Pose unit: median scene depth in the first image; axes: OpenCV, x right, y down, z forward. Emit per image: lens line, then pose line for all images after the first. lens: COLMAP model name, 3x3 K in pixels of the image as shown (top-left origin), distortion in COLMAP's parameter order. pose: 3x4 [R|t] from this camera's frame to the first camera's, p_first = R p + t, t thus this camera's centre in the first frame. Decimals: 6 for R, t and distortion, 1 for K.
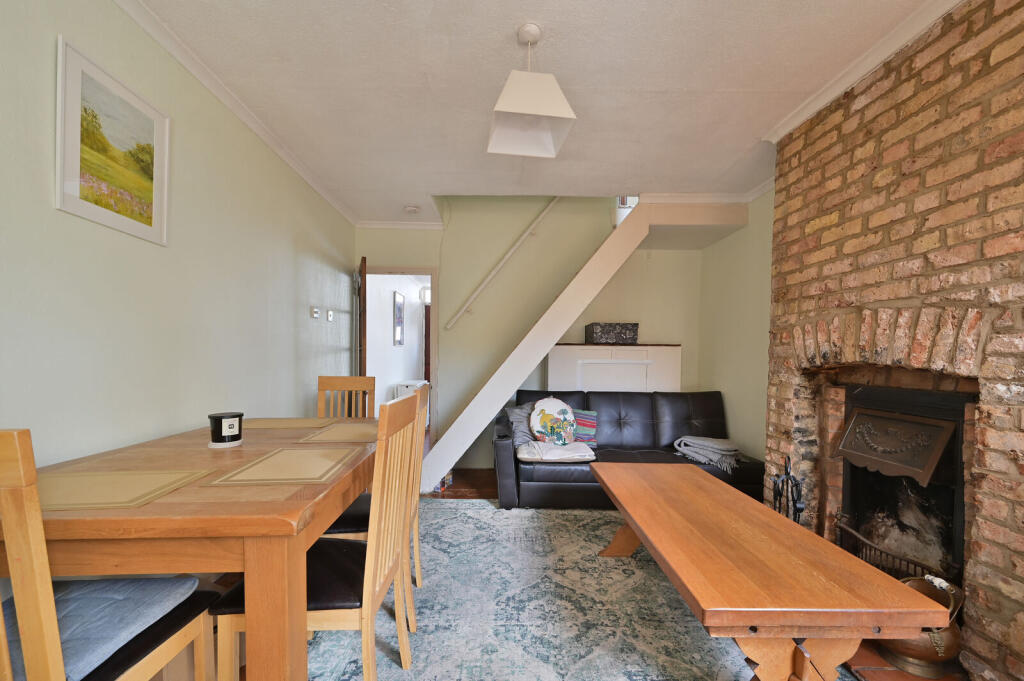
lens RADIAL K [[415.8, 0, 510.8], [0, 415.8, 363.9], [0, 0, 1]] dist [0.000554, 0.000100]
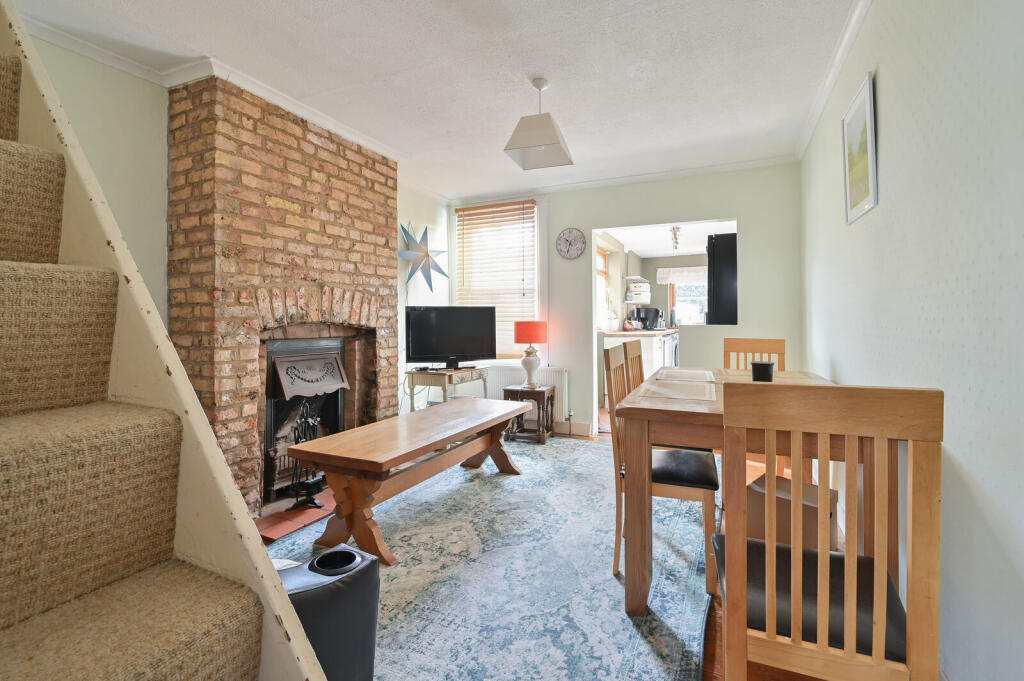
lens RADIAL K [[415.8, 0, 552.4], [0, 415.8, 316.7], [0, 0, 1]] dist [0.000554, 0.000100]
pose [[-0.906840, 0.002045, 0.421471, -0.506651], [0.005771, 0.999955, 0.007563, -0.027672], [-0.421436, 0.009291, -0.906810, 1.994844]]
